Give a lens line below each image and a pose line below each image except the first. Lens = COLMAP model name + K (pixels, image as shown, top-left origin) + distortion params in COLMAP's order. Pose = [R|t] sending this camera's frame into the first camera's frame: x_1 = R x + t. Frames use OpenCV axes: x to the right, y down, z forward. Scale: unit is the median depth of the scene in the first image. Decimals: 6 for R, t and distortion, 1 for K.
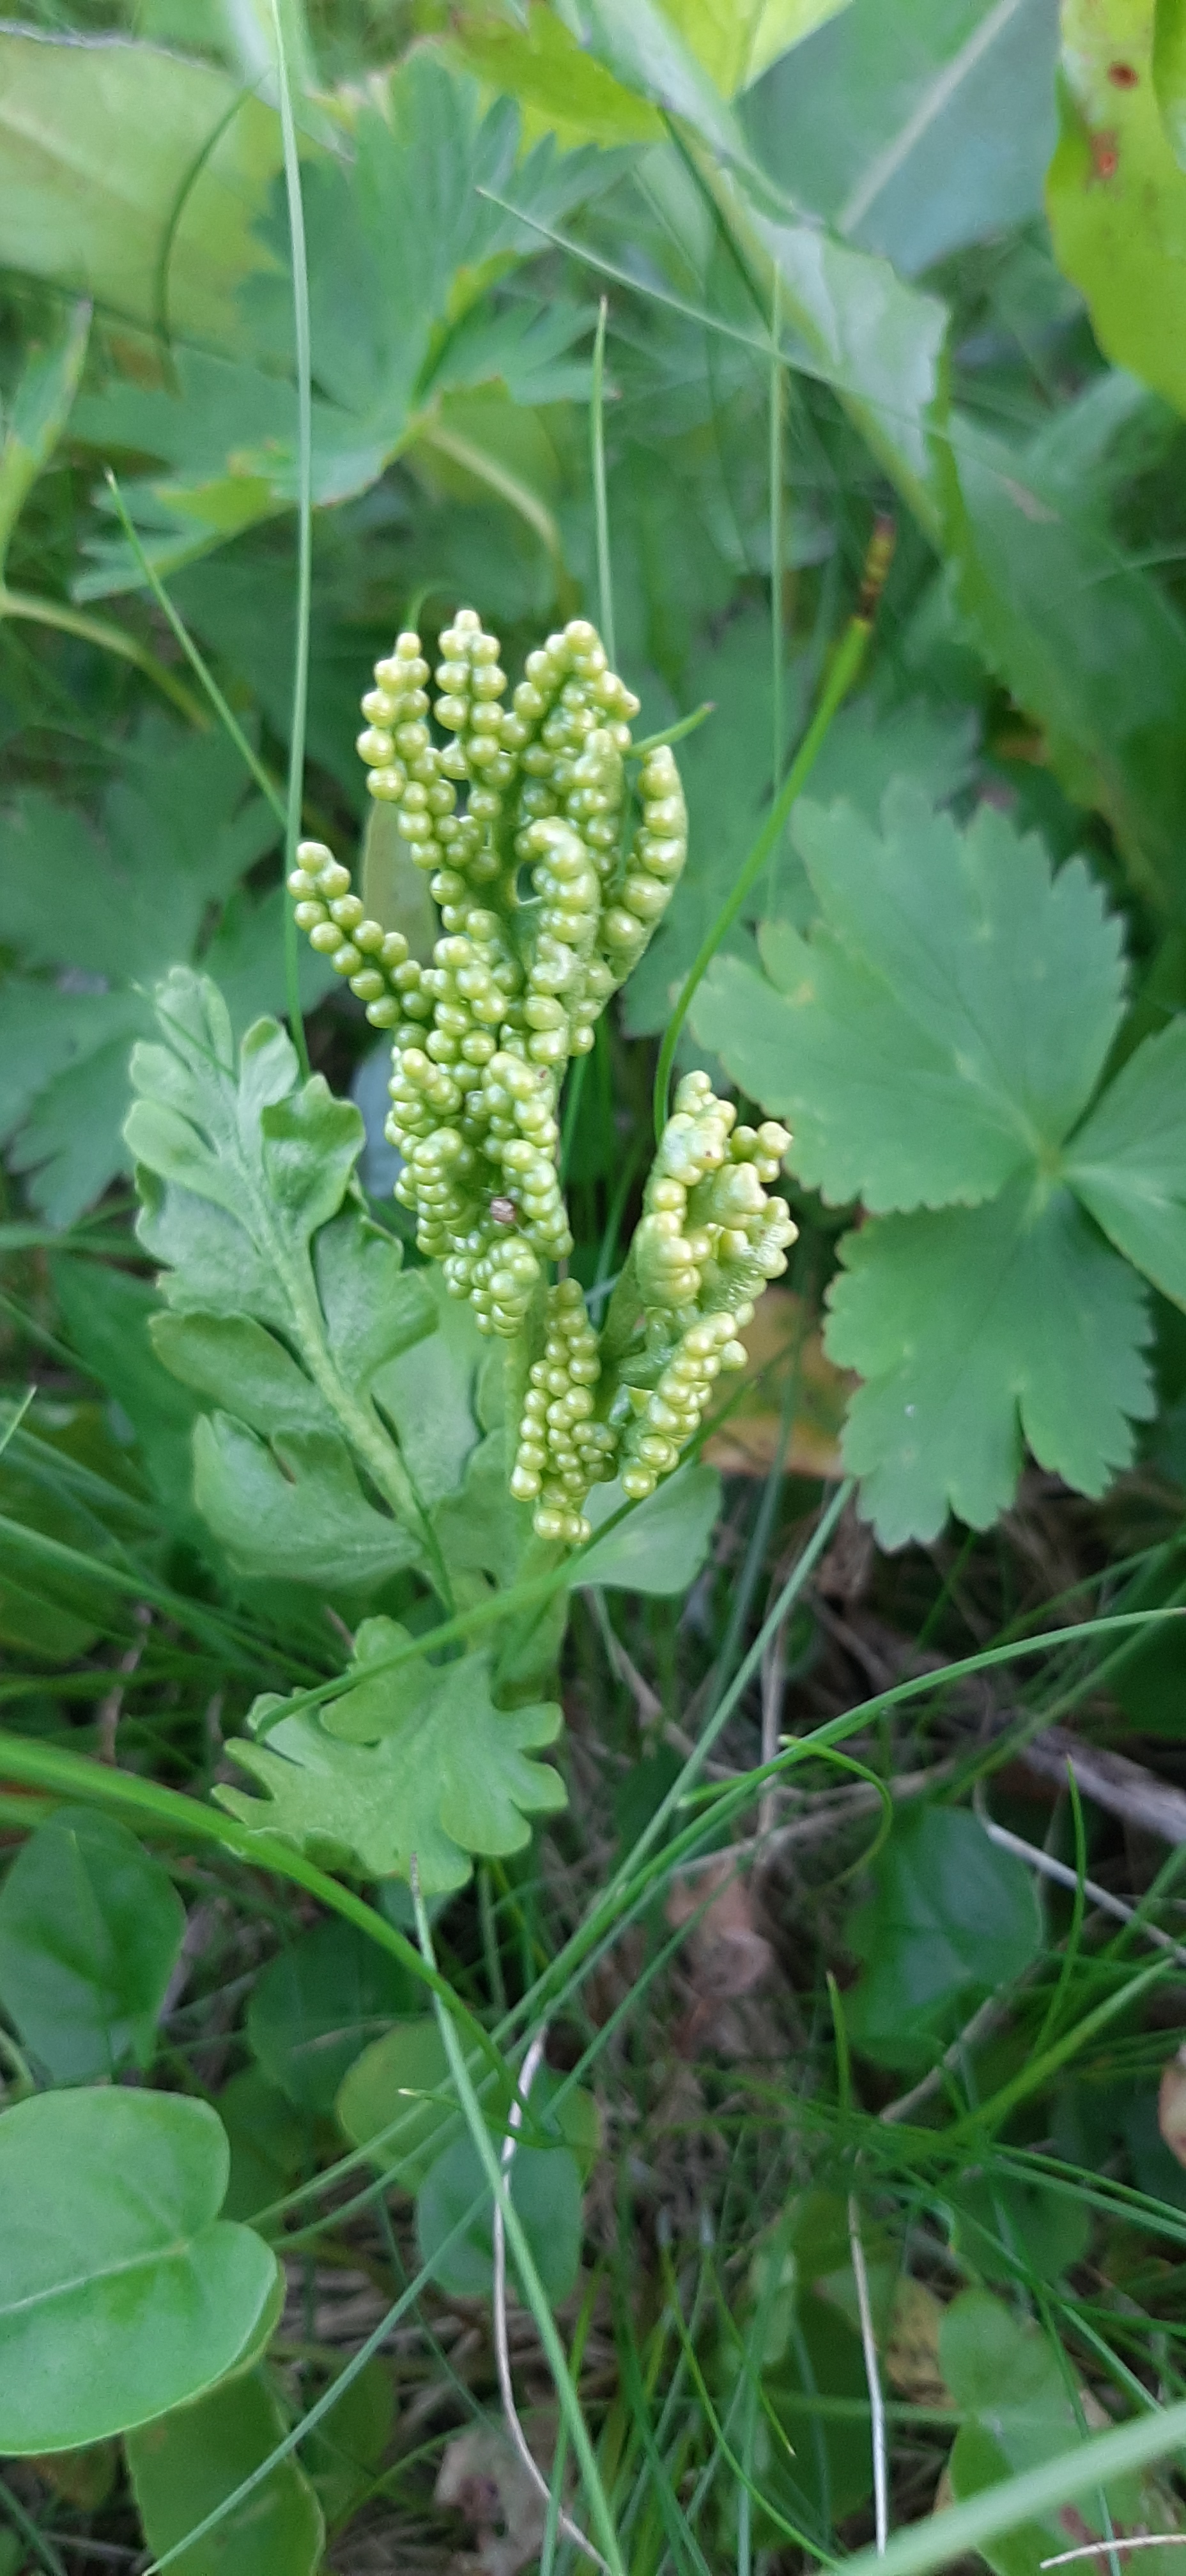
lens RADIAL K [[1940.2, 0, 601.9], [0, 1940.2, 1226.4], [0, 0, 1]] dist [0.102207, -0.296041]
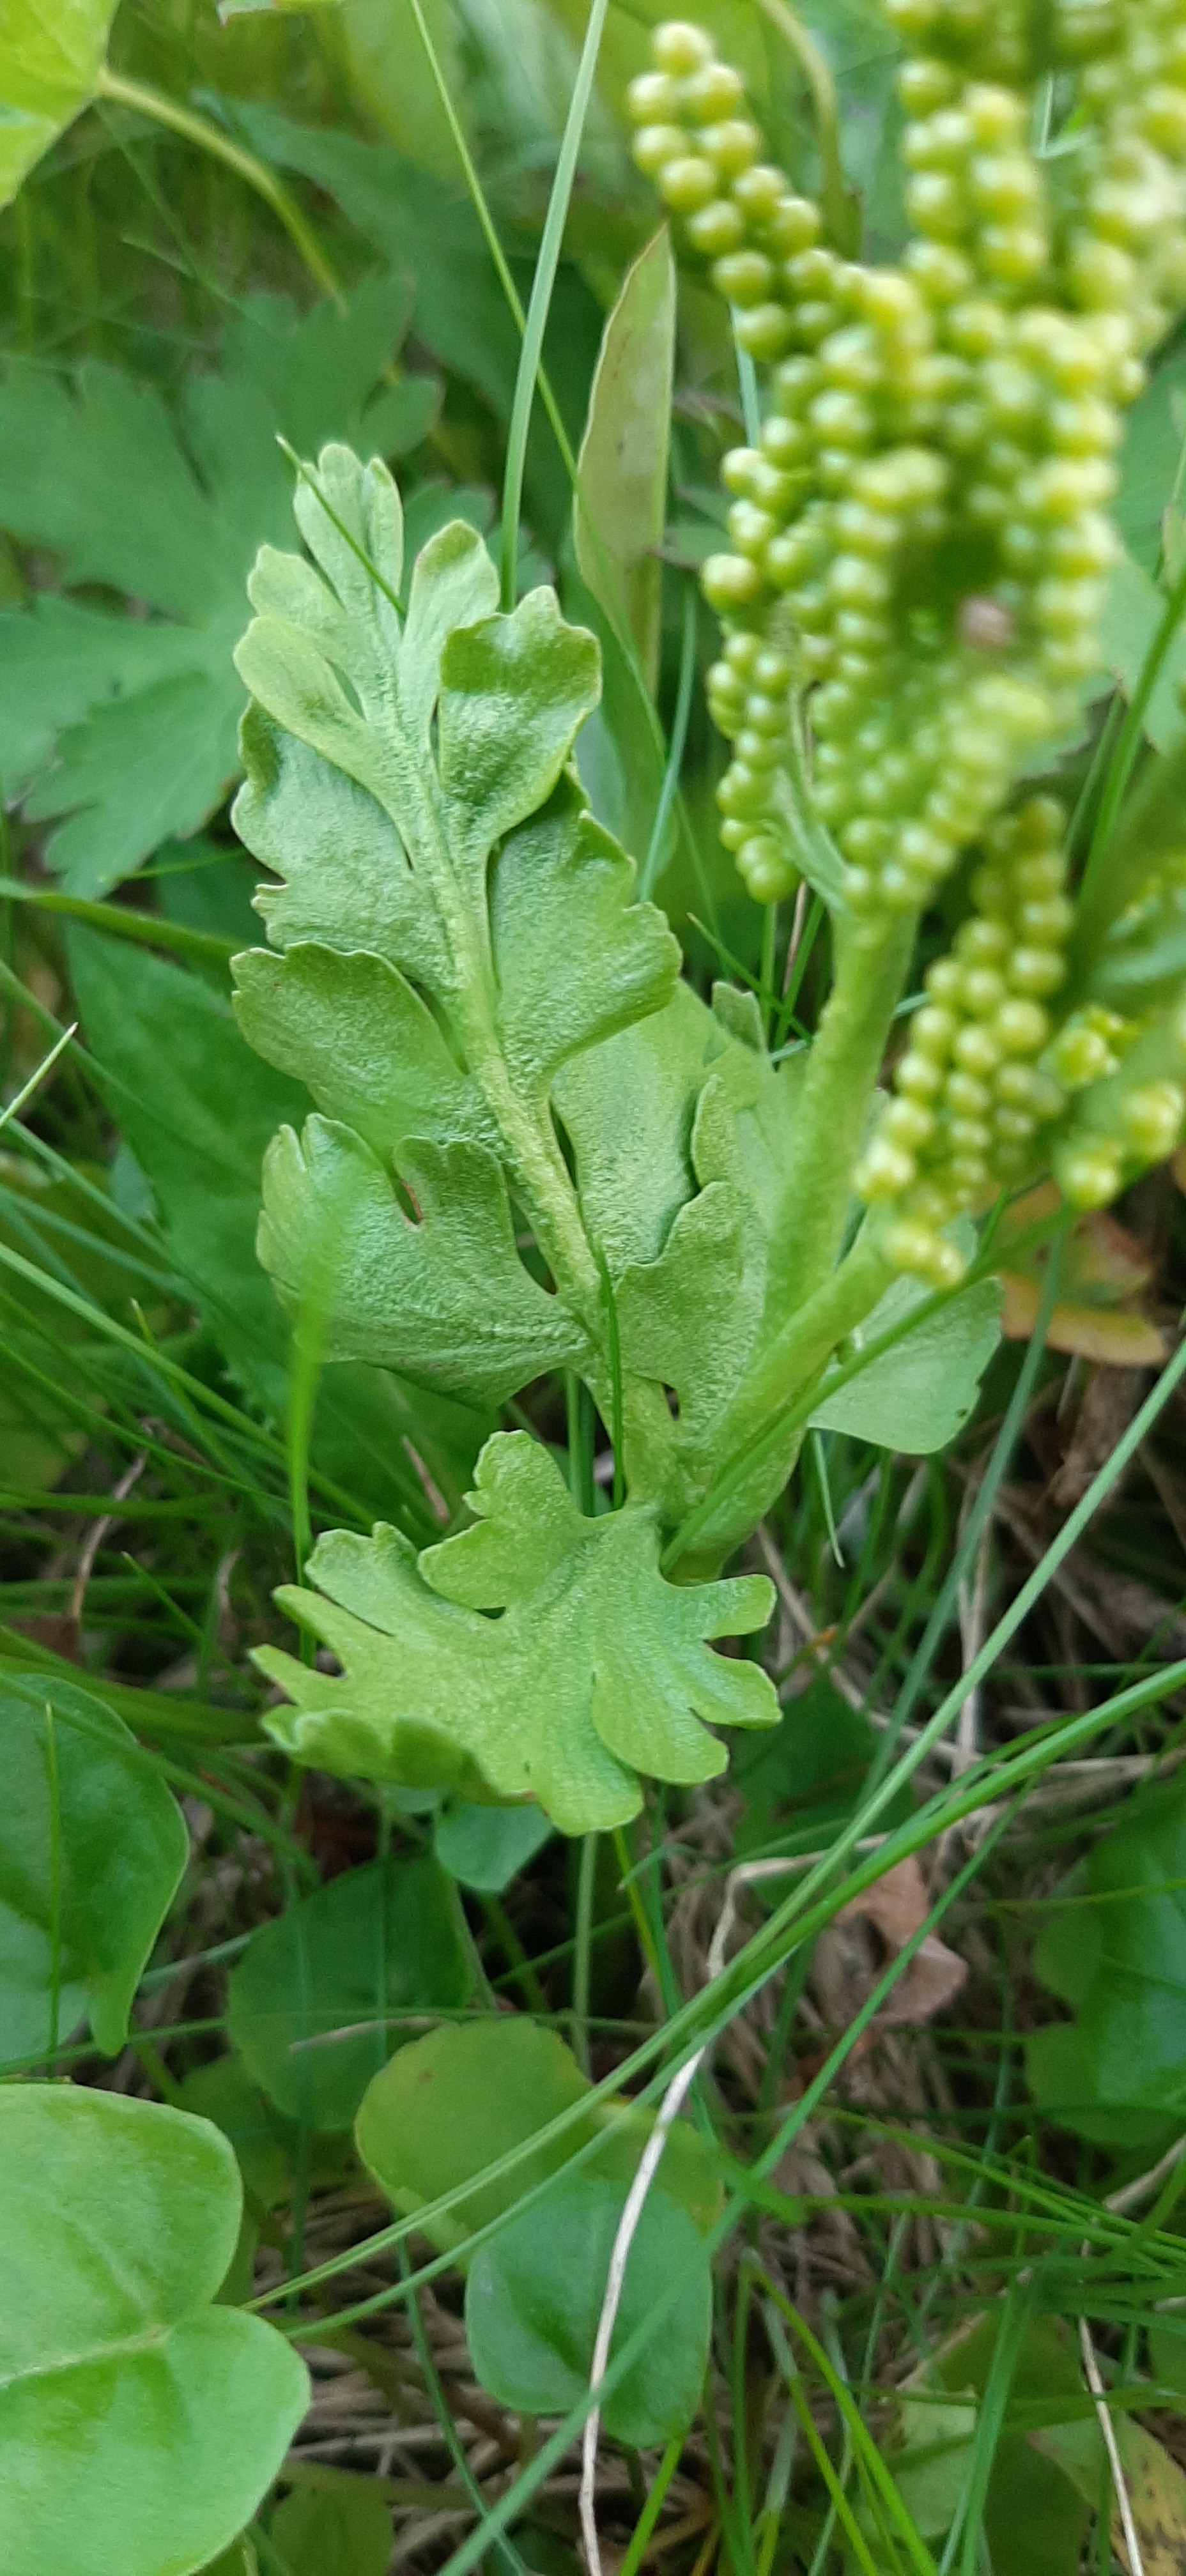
lens RADIAL K [[1940.2, 0, 601.9], [0, 1940.2, 1226.4], [0, 0, 1]] dist [0.102207, -0.296041]
pose [[0.993708, 0.106218, 0.035527, -0.121207], [-0.106090, 0.994341, -0.005491, 0.133404], [-0.035909, 0.001687, 0.999354, 0.323873]]
